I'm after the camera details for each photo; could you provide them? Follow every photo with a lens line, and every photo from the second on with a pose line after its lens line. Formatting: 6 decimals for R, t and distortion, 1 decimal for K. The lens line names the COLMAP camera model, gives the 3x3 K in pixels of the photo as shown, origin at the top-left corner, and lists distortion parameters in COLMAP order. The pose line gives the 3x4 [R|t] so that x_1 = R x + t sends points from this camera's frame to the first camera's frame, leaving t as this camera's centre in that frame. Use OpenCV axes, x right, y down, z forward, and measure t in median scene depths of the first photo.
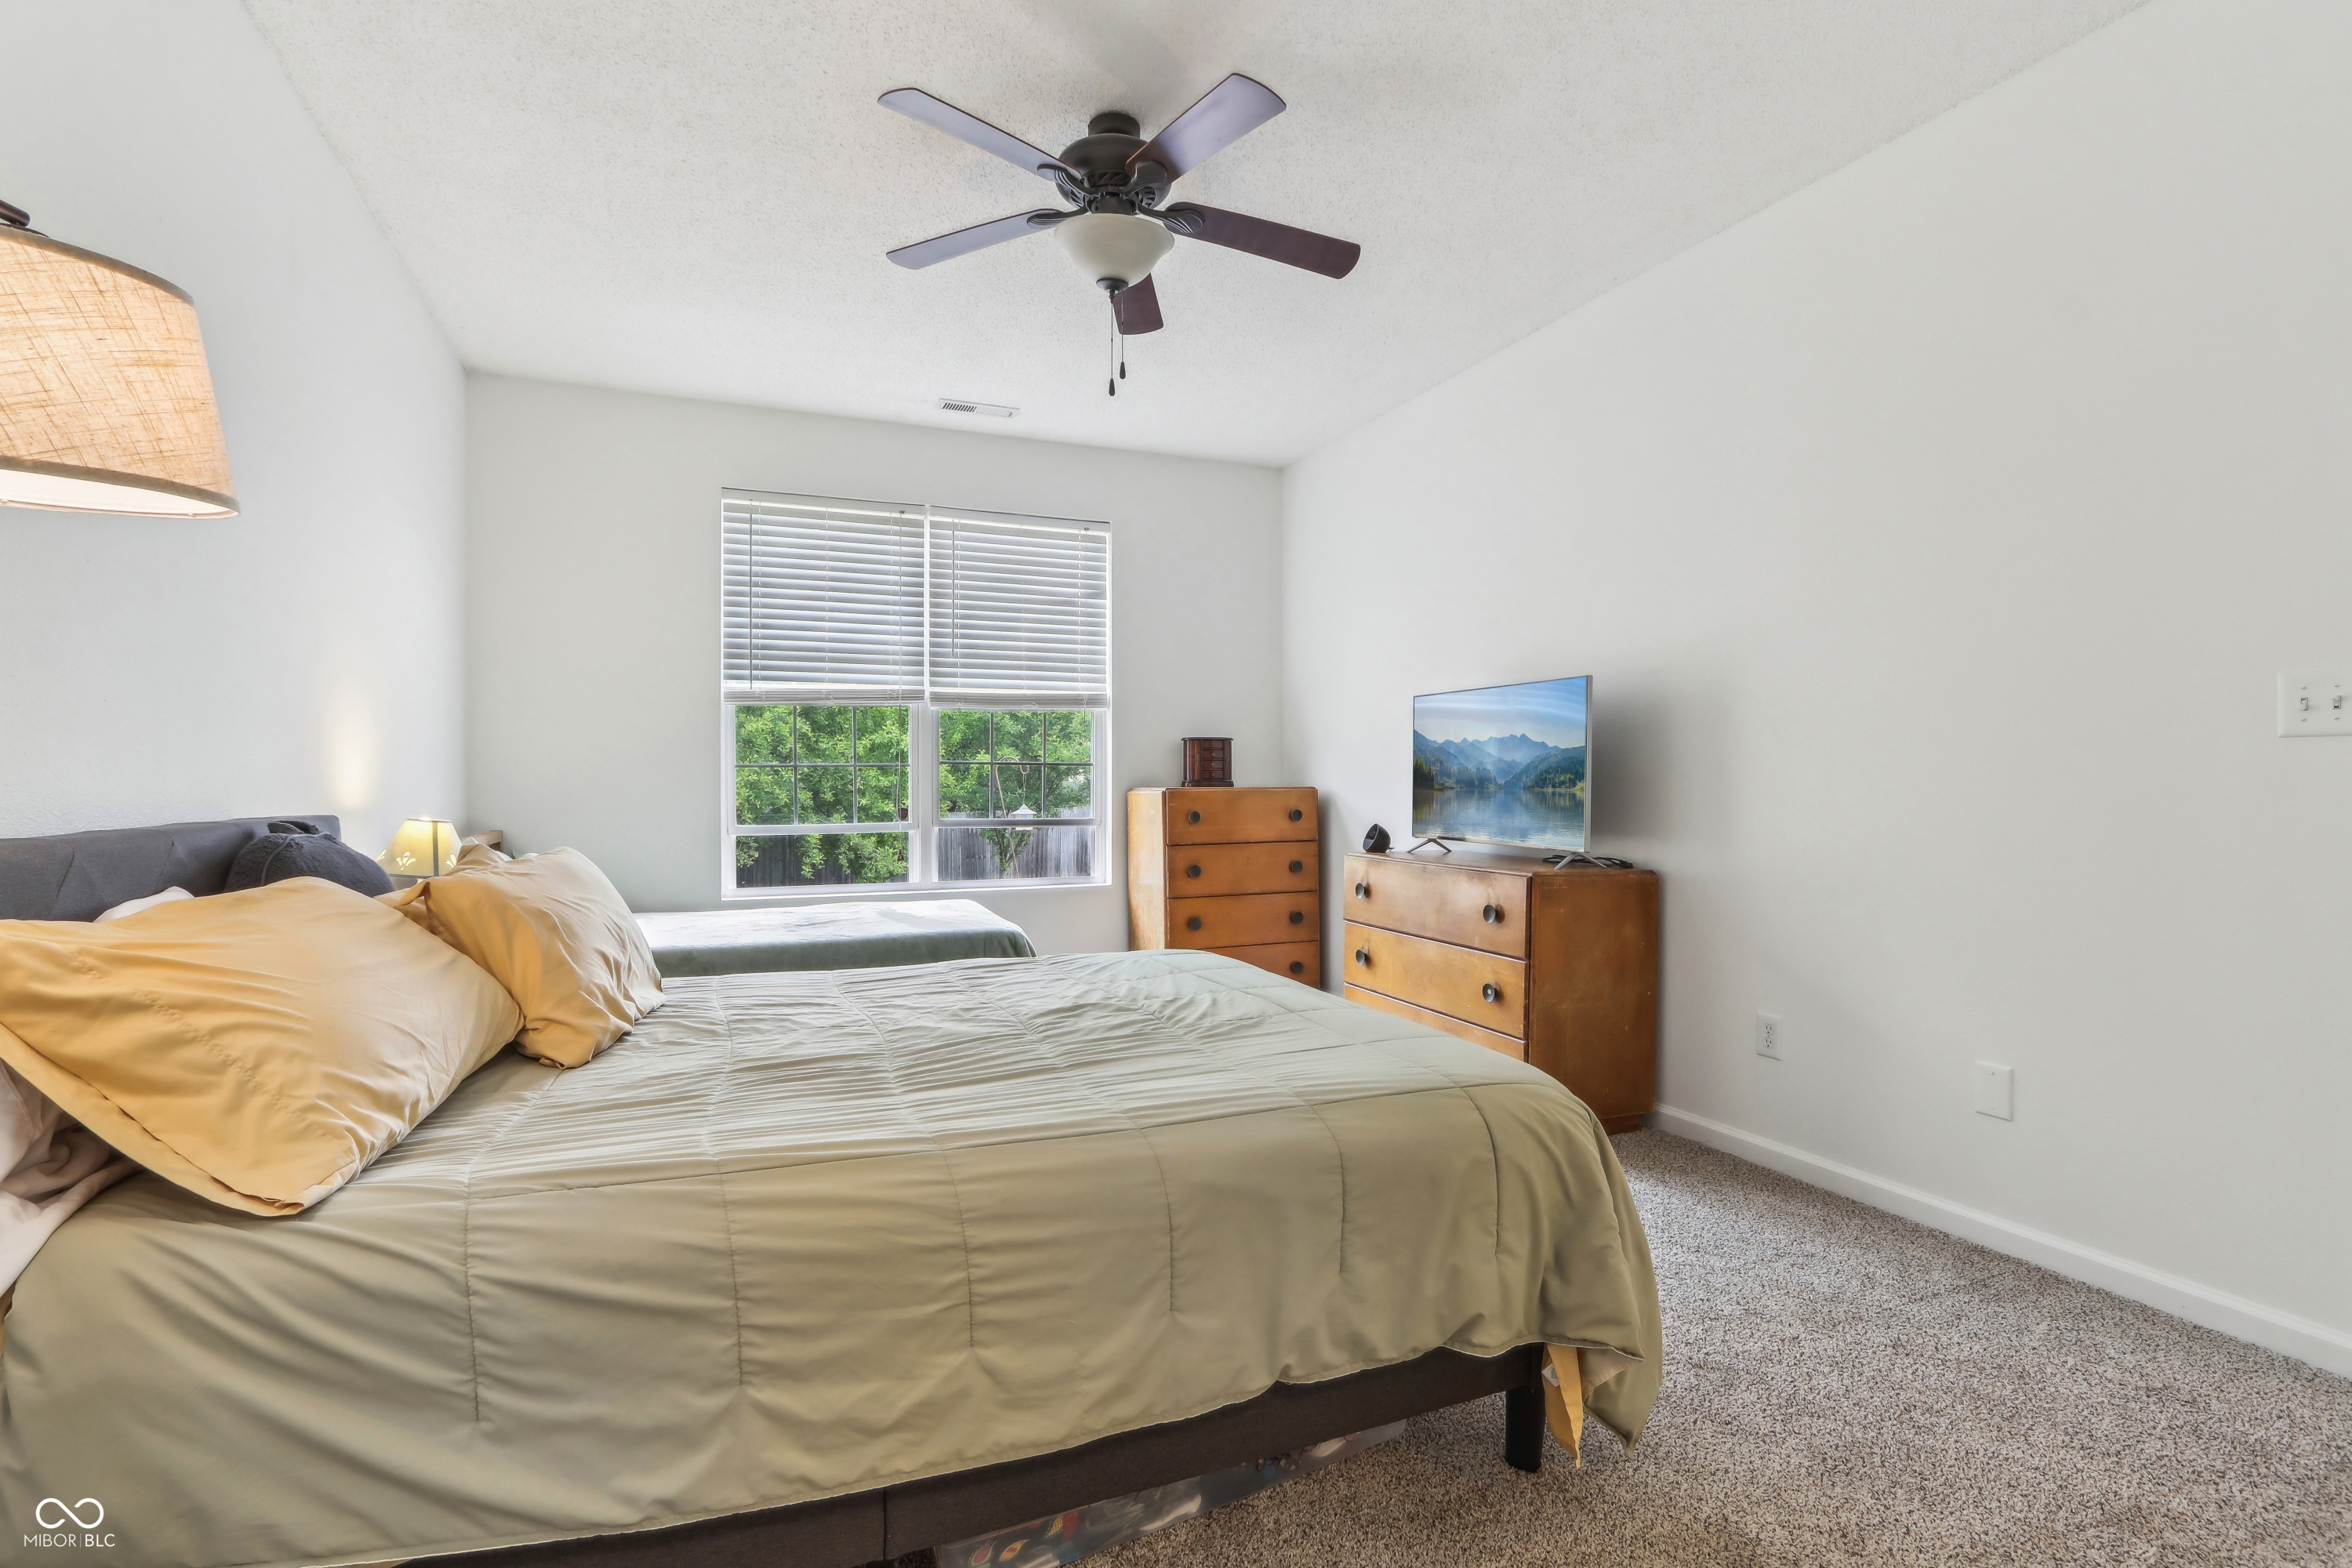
lens RADIAL K [[1126.9, 0, 1170.5], [0, 1126.9, 768.3], [0, 0, 1]] dist [-0.012441, 0.001921]
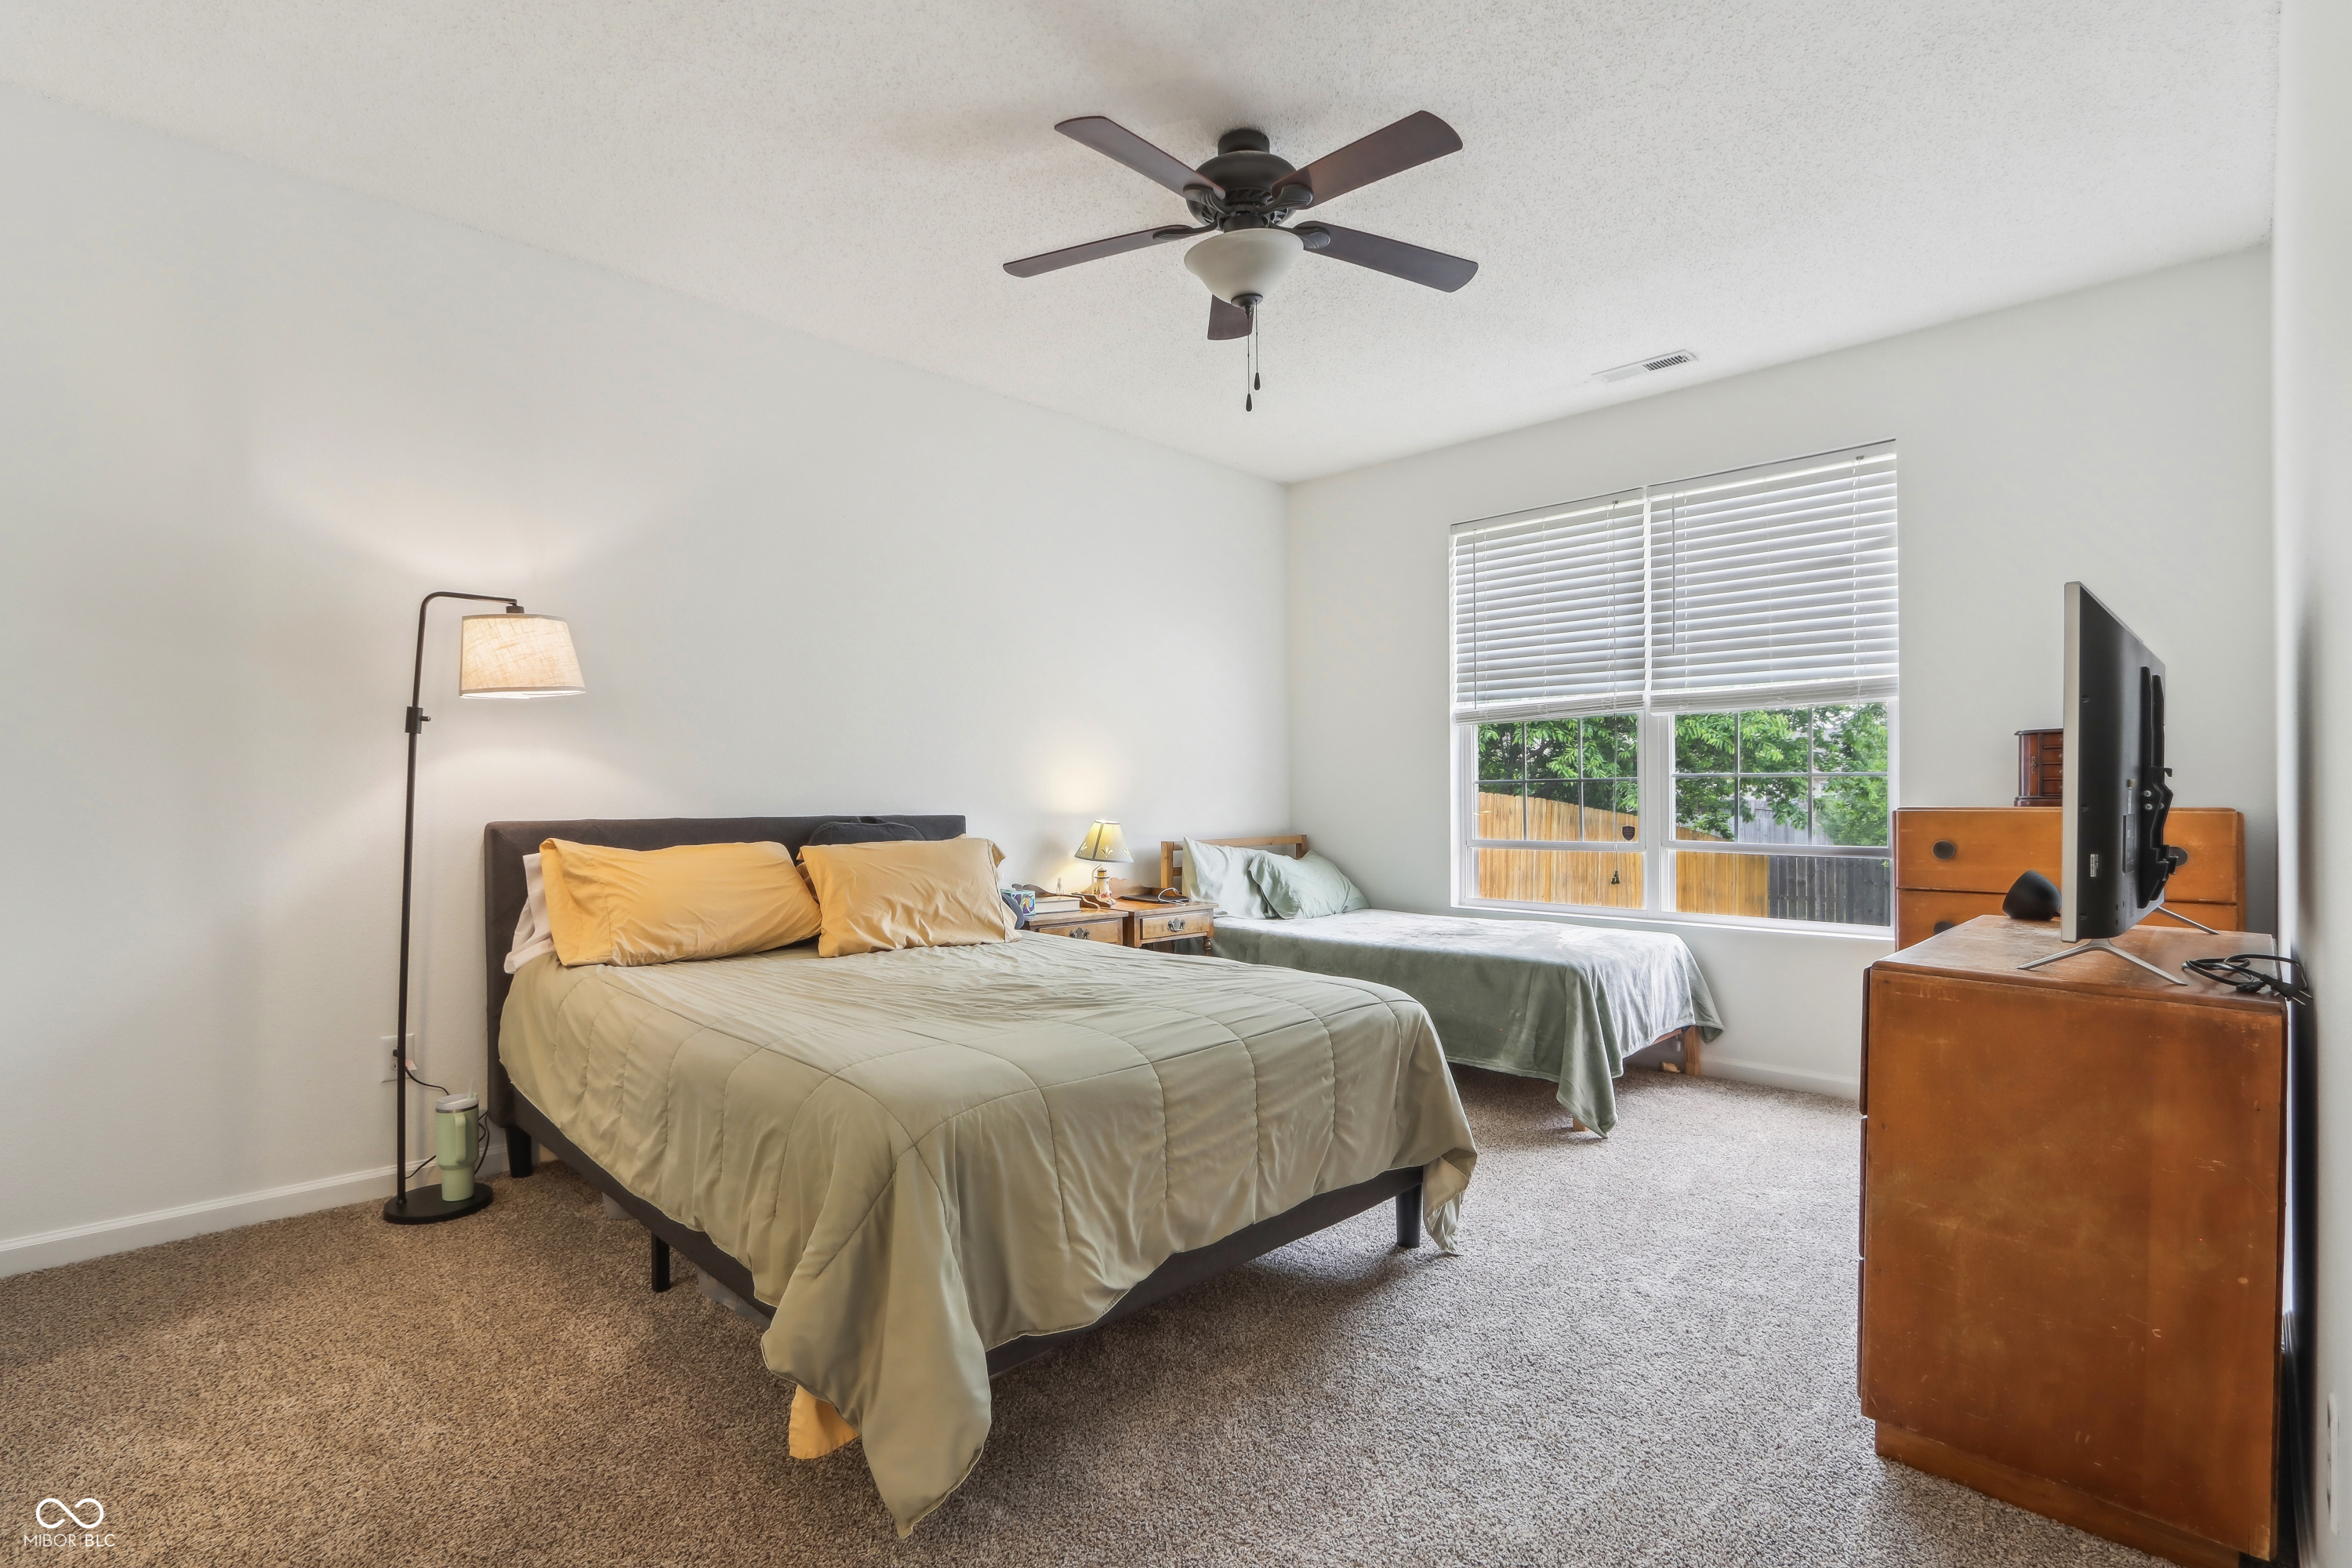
lens RADIAL K [[1108.1, 0, 1114.5], [0, 1108.1, 811.9], [0, 0, 1]] dist [-0.015319, 0.000177]
pose [[0.347645, 0.015387, -0.937500, 0.458425], [0.008839, 0.999767, 0.019686, 0.002600], [0.937585, -0.015130, 0.347428, 0.298810]]
